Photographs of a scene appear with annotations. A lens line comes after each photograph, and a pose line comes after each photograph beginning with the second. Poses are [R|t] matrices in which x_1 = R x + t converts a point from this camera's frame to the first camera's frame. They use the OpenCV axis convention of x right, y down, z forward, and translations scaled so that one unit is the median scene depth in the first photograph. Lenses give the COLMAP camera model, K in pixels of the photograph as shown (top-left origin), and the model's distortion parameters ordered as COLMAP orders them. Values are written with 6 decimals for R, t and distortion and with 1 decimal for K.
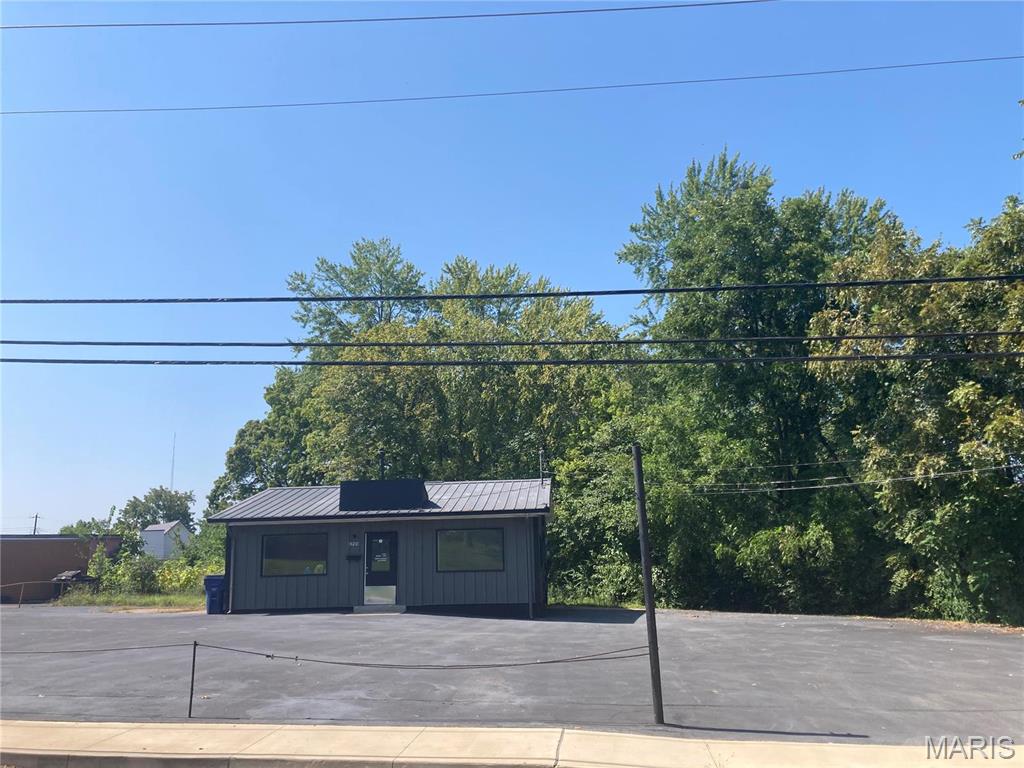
lens RADIAL K [[835.4, 0, 504.4], [0, 835.4, 379.5], [0, 0, 1]] dist [0.044489, -0.050426]
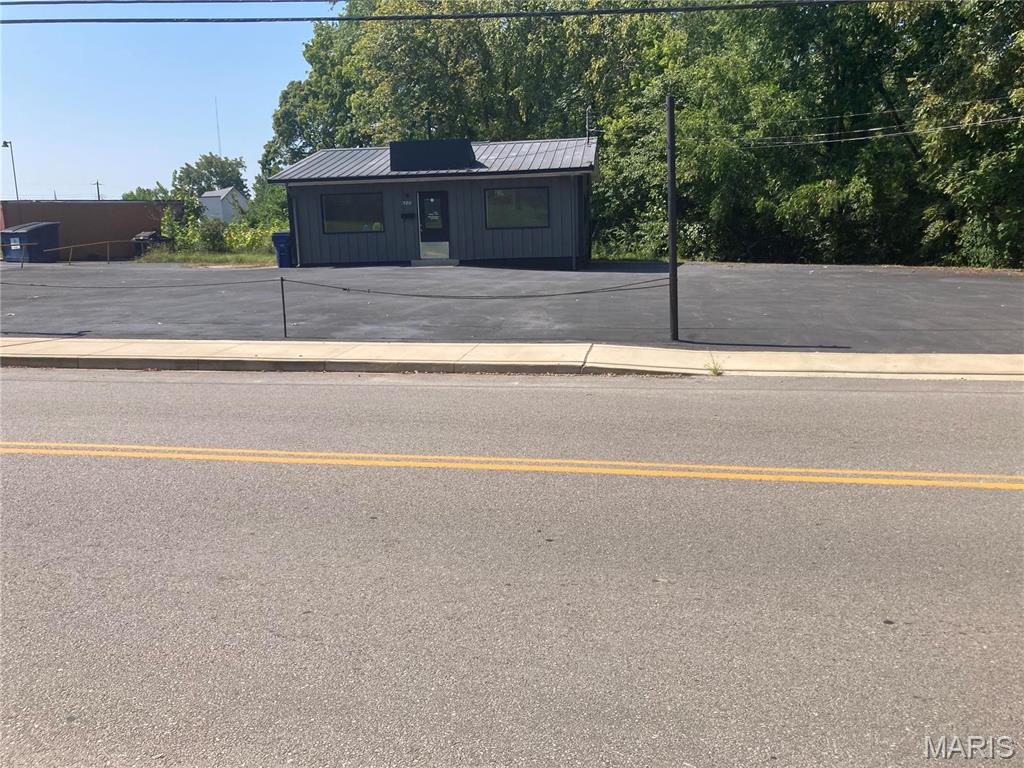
lens RADIAL K [[835.4, 0, 509.2], [0, 835.4, 369.5], [0, 0, 1]] dist [0.044489, -0.050426]
pose [[0.998554, -0.000784, -0.053753, 0.004704], [0.020833, 0.927404, 0.373482, -0.000262], [0.049558, -0.374061, 0.926079, -0.043223]]
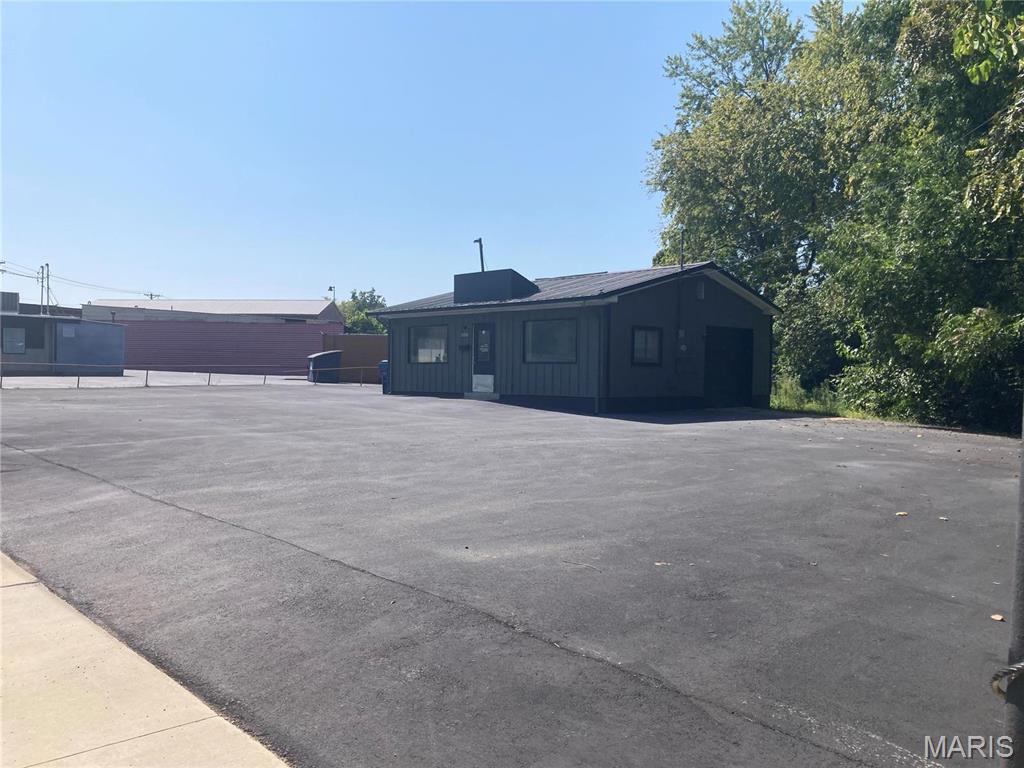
lens RADIAL K [[835.4, 0, 508.4], [0, 835.4, 384.6], [0, 0, 1]] dist [0.044489, -0.050426]
pose [[0.741645, 0.039342, -0.669638, 0.494604], [0.116608, 0.975518, 0.186461, 0.063015], [0.660580, -0.216373, 0.718900, 0.251337]]
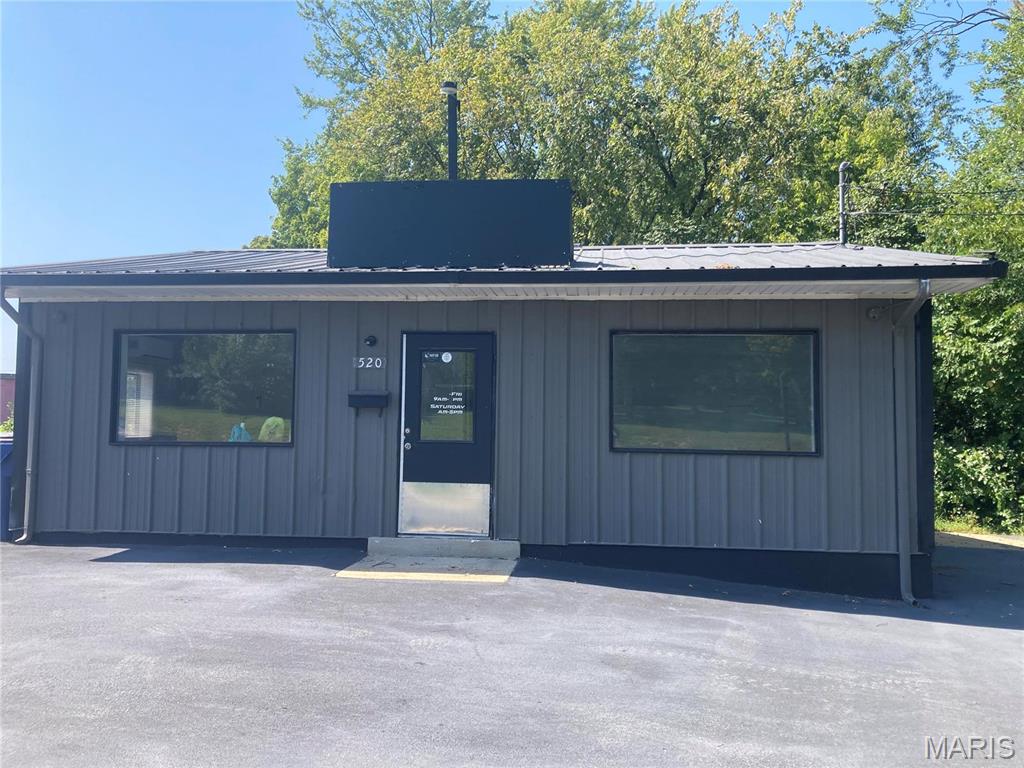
lens RADIAL K [[835.4, 0, 494.6], [0, 835.4, 389.6], [0, 0, 1]] dist [0.044489, -0.050426]
pose [[0.997662, 0.031461, -0.060663, -0.095707], [-0.021029, 0.985985, 0.165504, 0.133314], [0.065019, -0.163842, 0.984342, 0.592029]]
